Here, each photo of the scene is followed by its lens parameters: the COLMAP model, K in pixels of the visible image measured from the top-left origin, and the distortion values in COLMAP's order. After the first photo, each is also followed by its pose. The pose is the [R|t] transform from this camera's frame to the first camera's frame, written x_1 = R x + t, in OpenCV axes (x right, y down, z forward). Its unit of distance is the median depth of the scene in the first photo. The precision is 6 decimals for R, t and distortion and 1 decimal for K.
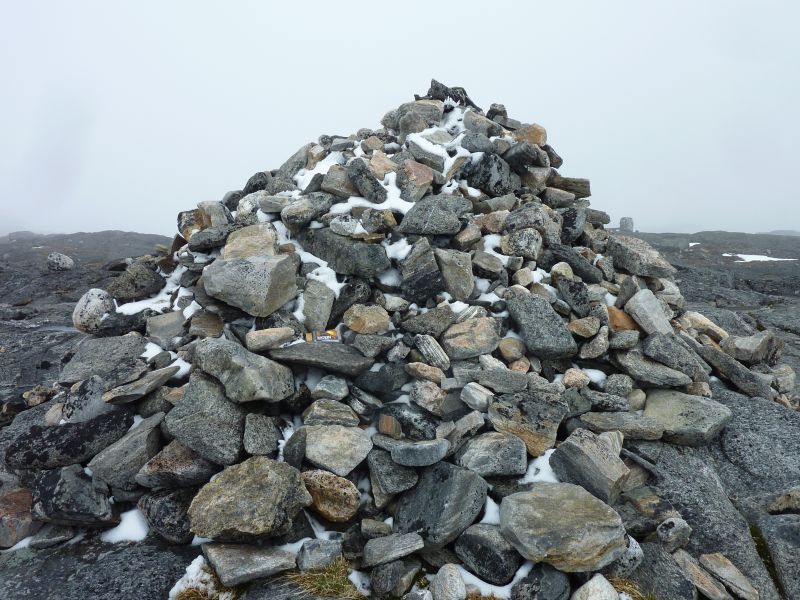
lens RADIAL K [[631.8, 0, 400.0], [0, 631.8, 300.0], [0, 0, 1]] dist [-0.035914, 0.001292]
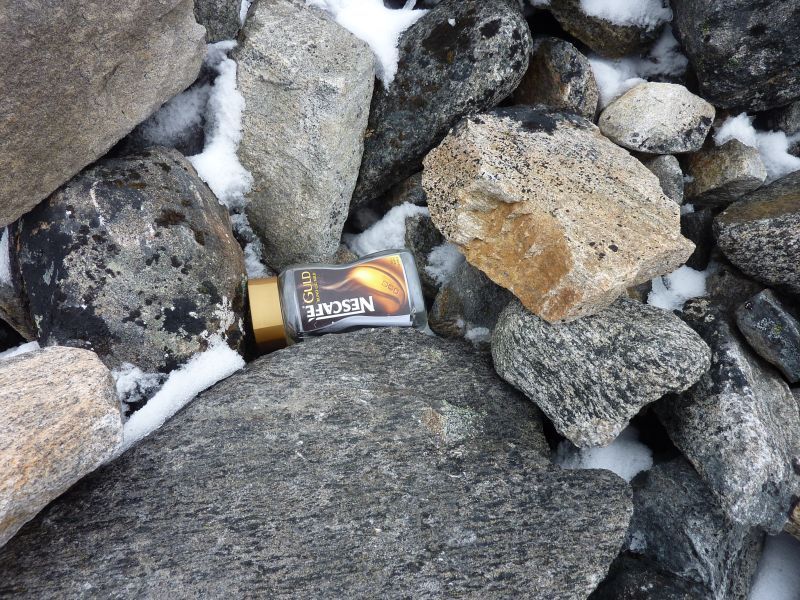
lens RADIAL K [[631.8, 0, 400.0], [0, 631.8, 300.0], [0, 0, 1]] dist [-0.035914, 0.001292]
pose [[0.999963, 0.006843, -0.005291, -0.094940], [-0.004081, 0.912532, 0.408984, -0.024182], [0.007627, -0.408947, 0.912526, 0.775327]]
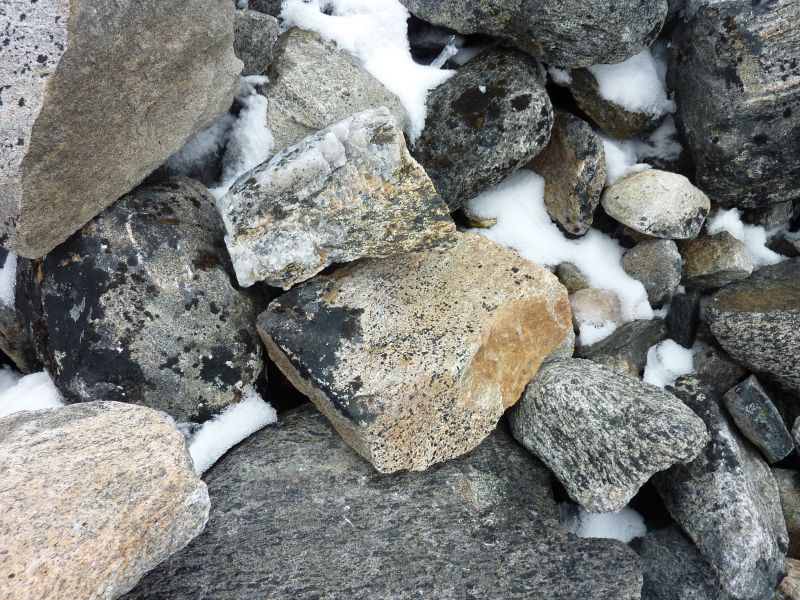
lens RADIAL K [[631.8, 0, 400.0], [0, 631.8, 300.0], [0, 0, 1]] dist [-0.035914, 0.001292]
pose [[0.986365, 0.096534, 0.133290, -0.131655], [-0.141214, 0.912375, 0.384228, -0.037011], [-0.084520, -0.397811, 0.913566, 0.778976]]
